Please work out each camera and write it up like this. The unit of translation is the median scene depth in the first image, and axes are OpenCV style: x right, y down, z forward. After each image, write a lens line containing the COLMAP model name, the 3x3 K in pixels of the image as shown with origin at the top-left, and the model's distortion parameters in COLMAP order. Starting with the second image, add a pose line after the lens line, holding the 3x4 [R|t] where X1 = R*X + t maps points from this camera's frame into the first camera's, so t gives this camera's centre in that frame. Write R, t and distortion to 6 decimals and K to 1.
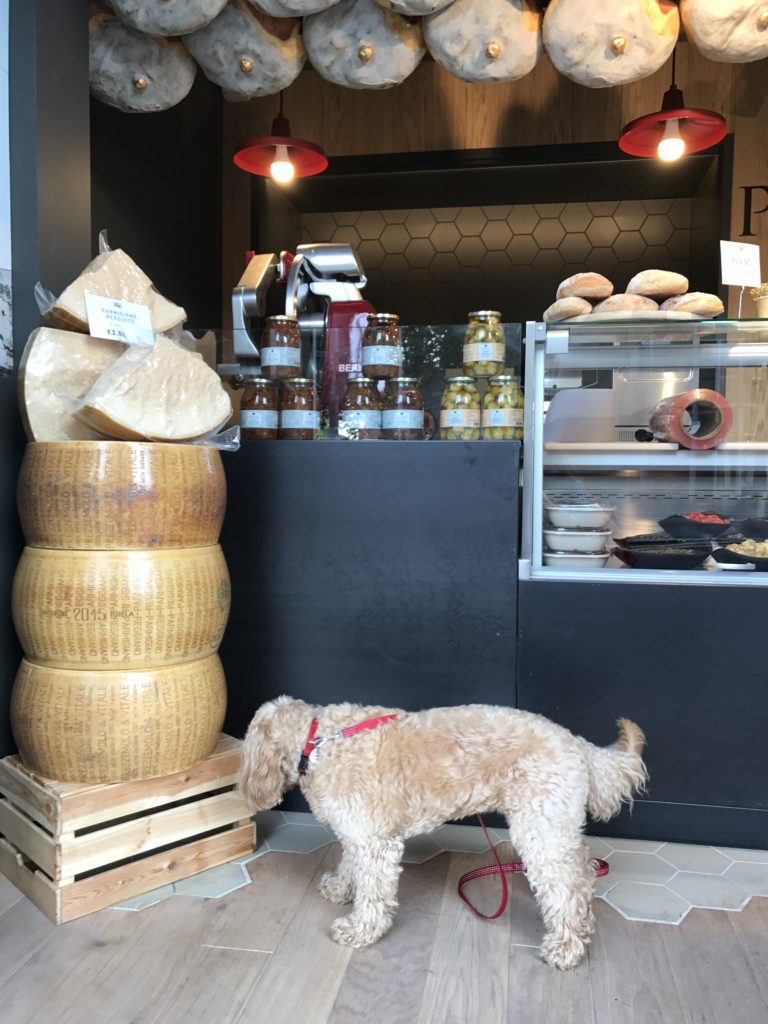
lens RADIAL K [[833.5, 0, 355.4], [0, 833.5, 498.5], [0, 0, 1]] dist [0.017262, -0.023658]
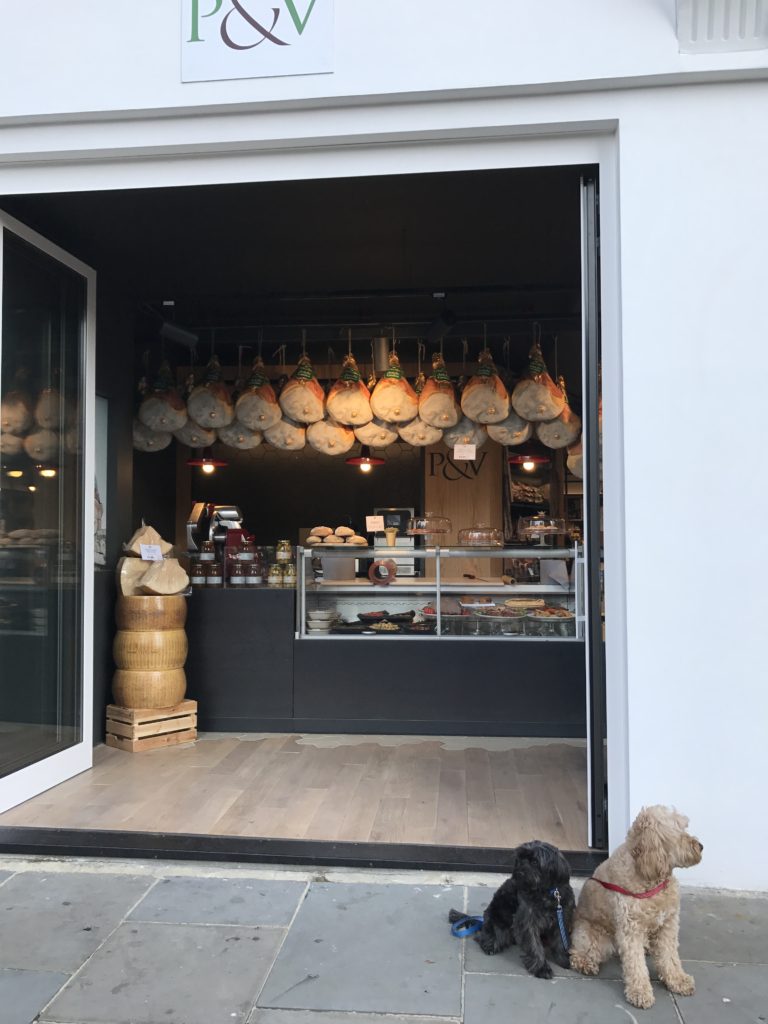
lens RADIAL K [[833.5, 0, 386.6], [0, 833.5, 505.6], [0, 0, 1]] dist [0.017262, -0.023658]
pose [[0.992364, -0.001690, 0.123331, 0.153054], [0.011912, 0.996545, -0.082195, -0.109436], [-0.122766, 0.083037, 0.988956, -1.738770]]
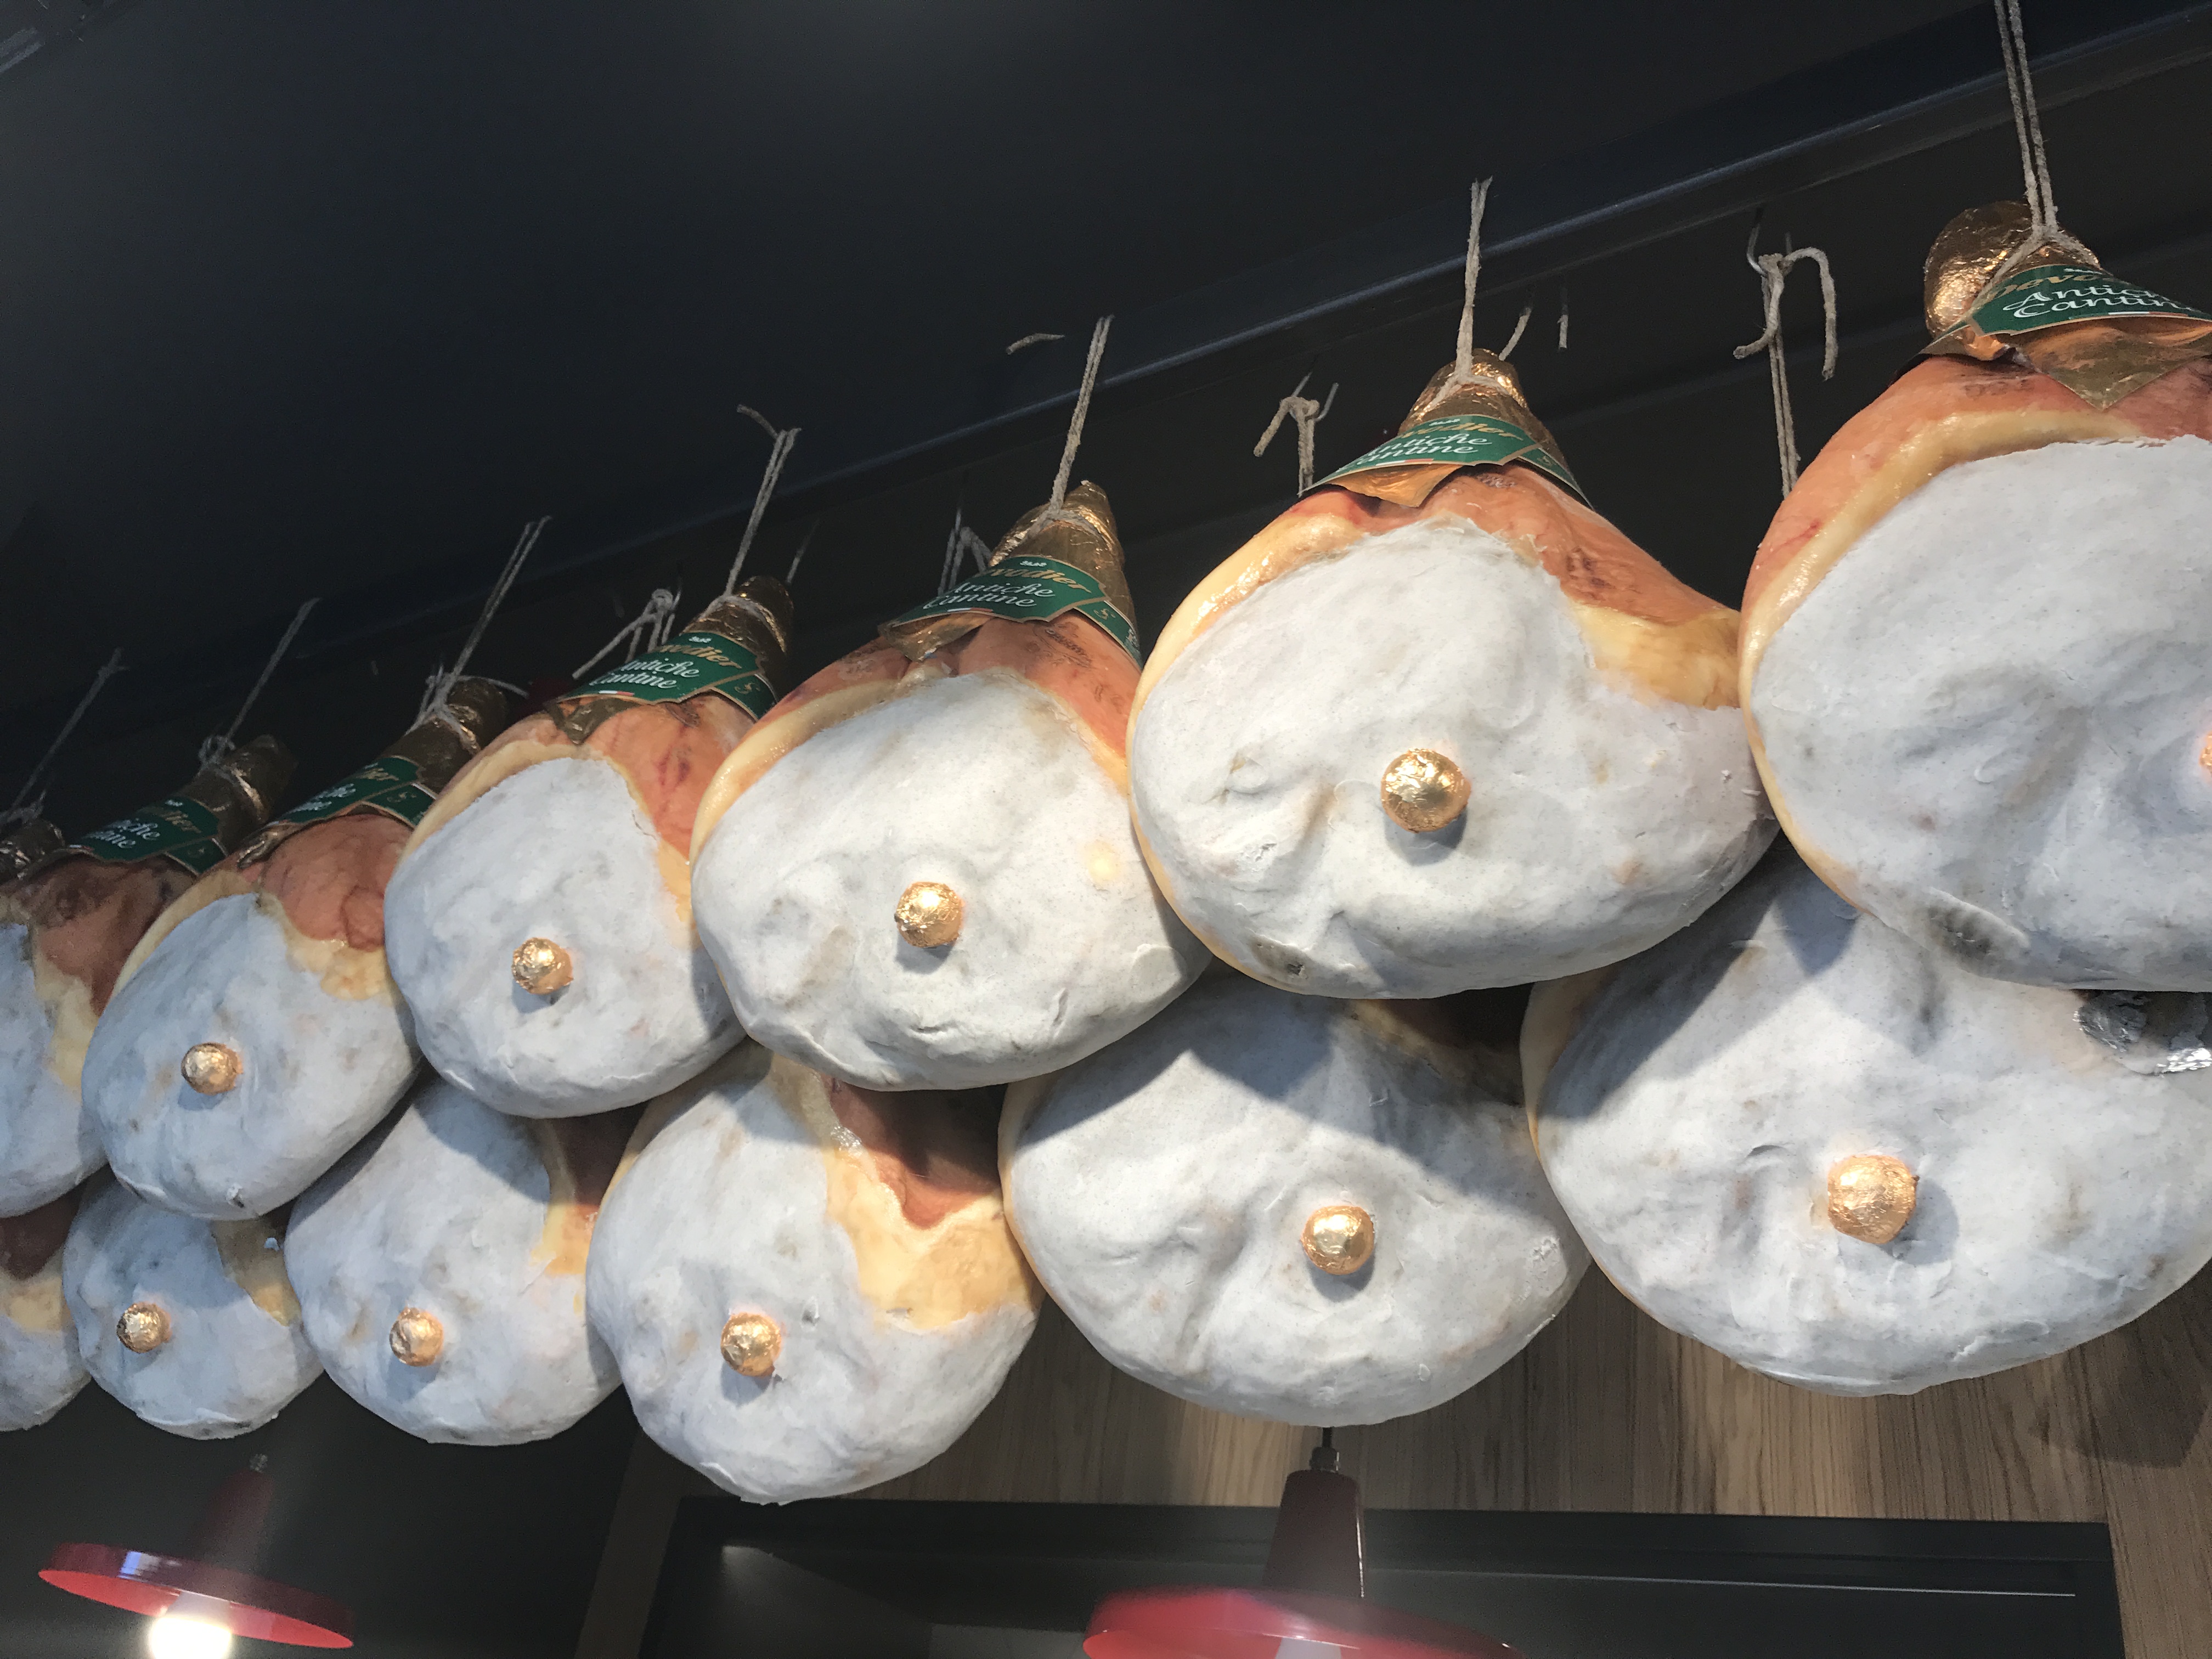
lens RADIAL K [[1800.4, 0, 1113.5], [0, 1800.4, 824.9], [0, 0, 1]] dist [0.017262, -0.023658]
pose [[0.937888, -0.073453, -0.339074, 0.591001], [-0.147662, 0.799877, -0.581715, -0.379823], [0.313947, 0.595652, 0.739349, 0.571060]]
